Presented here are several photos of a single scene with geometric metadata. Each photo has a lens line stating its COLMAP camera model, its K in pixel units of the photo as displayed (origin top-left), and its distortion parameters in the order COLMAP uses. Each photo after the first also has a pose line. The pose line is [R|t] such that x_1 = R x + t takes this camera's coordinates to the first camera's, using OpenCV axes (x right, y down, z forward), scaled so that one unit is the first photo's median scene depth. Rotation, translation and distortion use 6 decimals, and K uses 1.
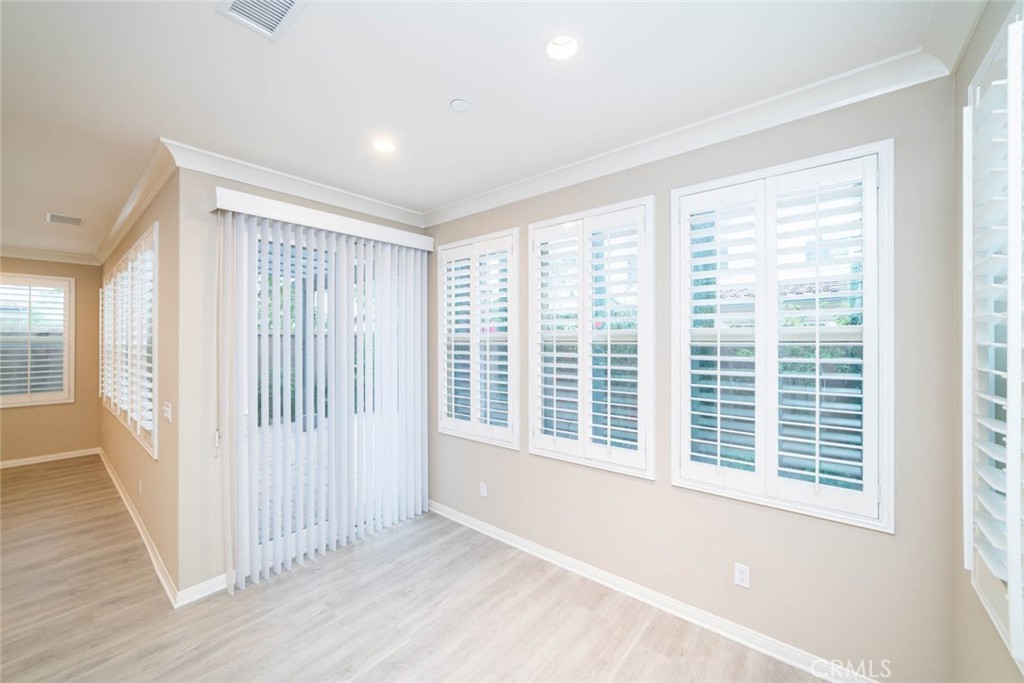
lens RADIAL K [[397.6, 0, 511.2], [0, 397.6, 338.4], [0, 0, 1]] dist [-0.014867, 0.006409]
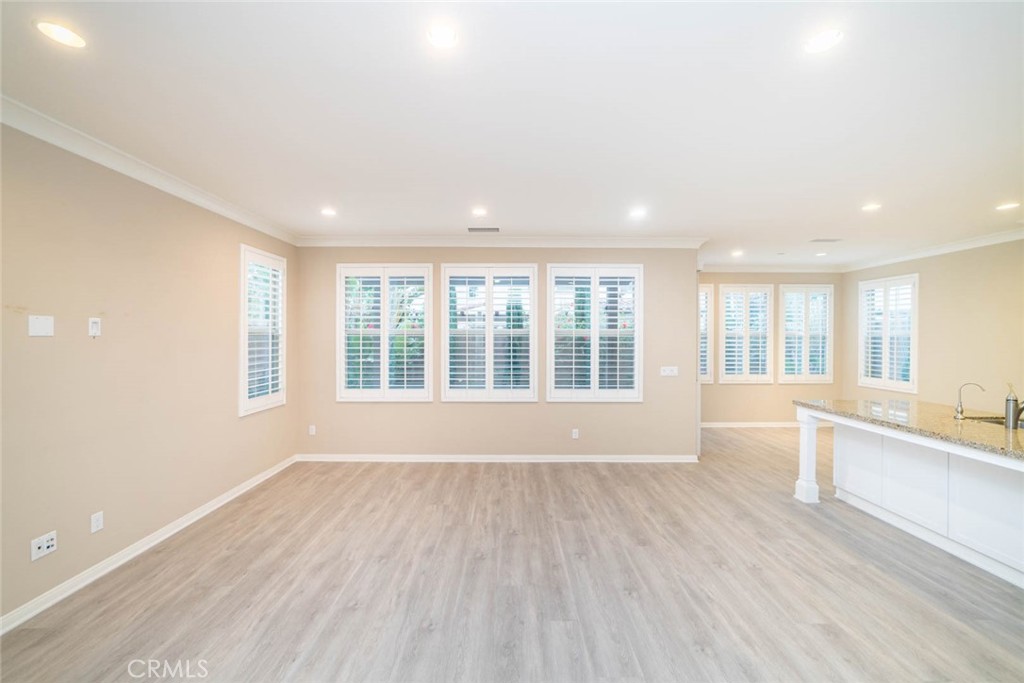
lens RADIAL K [[397.6, 0, 510.6], [0, 397.6, 336.6], [0, 0, 1]] dist [-0.014867, 0.006409]
pose [[0.756009, 0.003658, 0.654551, -1.939761], [-0.007686, 0.999965, 0.003290, 0.014124], [-0.654516, -0.007518, 0.756011, 0.048776]]
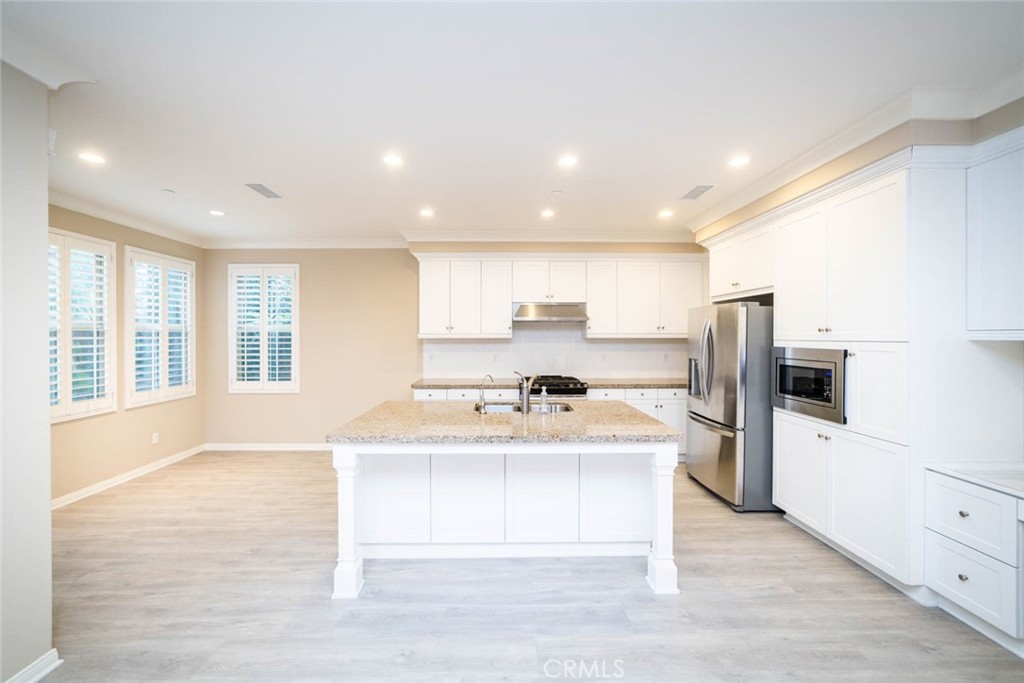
lens RADIAL K [[397.6, 0, 504.8], [0, 397.6, 338.9], [0, 0, 1]] dist [-0.014867, 0.006409]
pose [[-0.658086, -0.002560, 0.752938, -1.317578], [-0.000199, 0.999995, 0.003226, 0.027572], [-0.752942, 0.001973, -0.658084, 0.559422]]
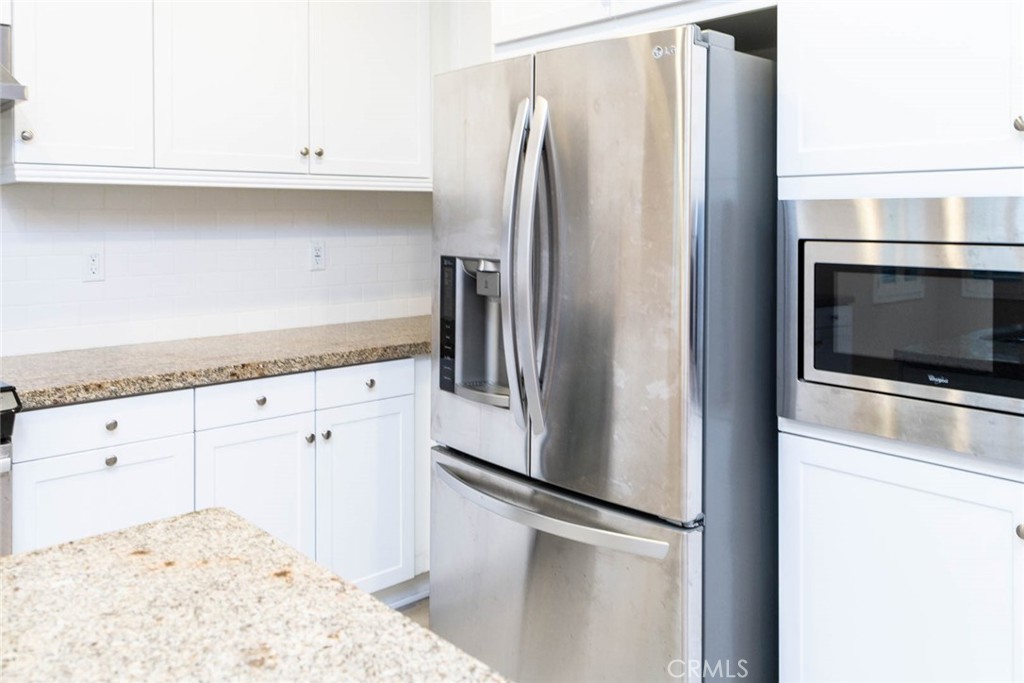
lens RADIAL K [[849.9, 0, 523.8], [0, 849.9, 222.7], [0, 0, 1]] dist [-0.005336, 0.005103]
pose [[-0.992466, 0.002399, 0.122495, -0.946503], [0.002968, 0.999986, 0.004460, 0.059126], [-0.122483, 0.004790, -0.992459, 0.051778]]
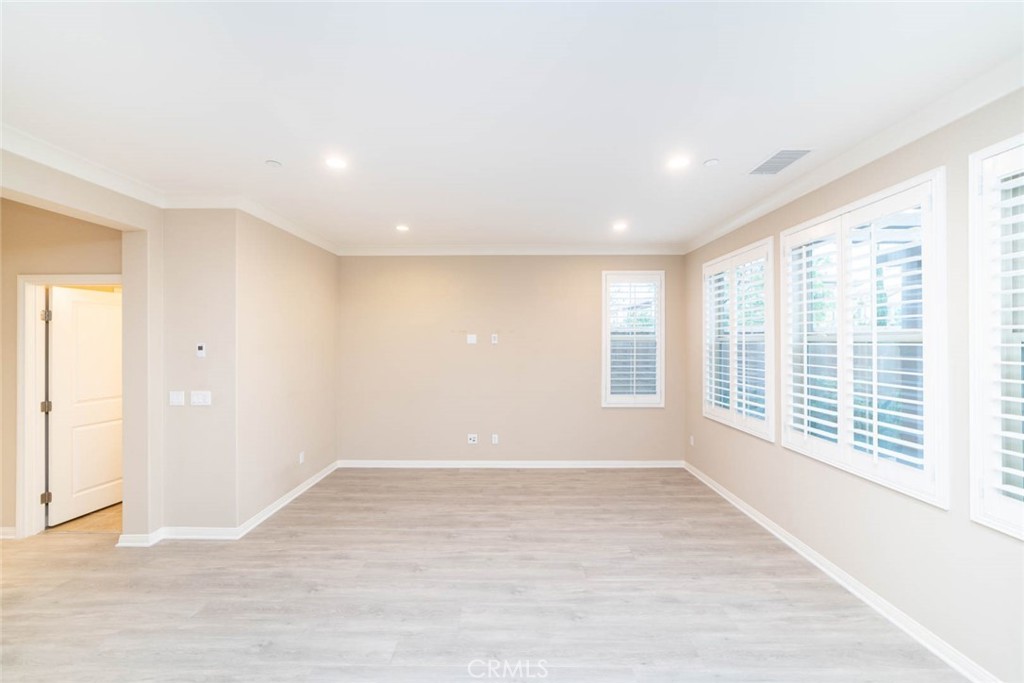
lens RADIAL K [[397.6, 0, 512.3], [0, 397.6, 336.8], [0, 0, 1]] dist [-0.014867, 0.006409]
pose [[0.643939, -0.007272, -0.765042, -0.946522], [0.003916, 0.999973, -0.006208, 0.004858], [0.765067, 0.001001, 0.643950, 0.213903]]
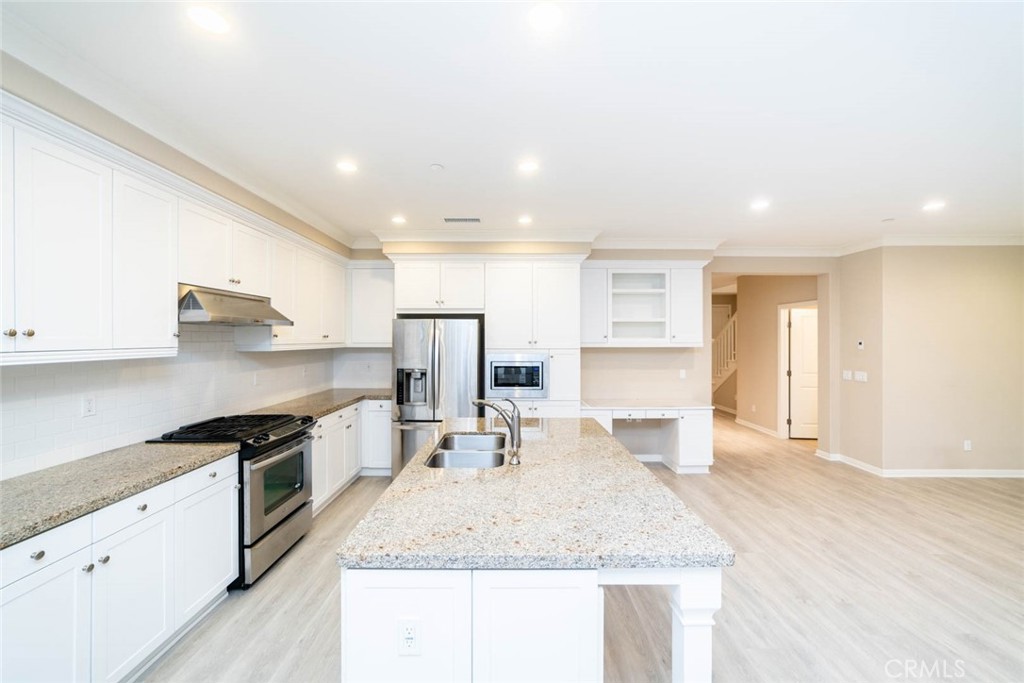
lens RADIAL K [[397.6, 0, 509.6], [0, 397.6, 338.7], [0, 0, 1]] dist [-0.014867, 0.006409]
pose [[-0.758604, 0.001400, -0.651550, -0.297796], [0.003752, 0.999991, -0.002219, 0.004215], [0.651541, -0.004128, -0.758602, 0.489322]]
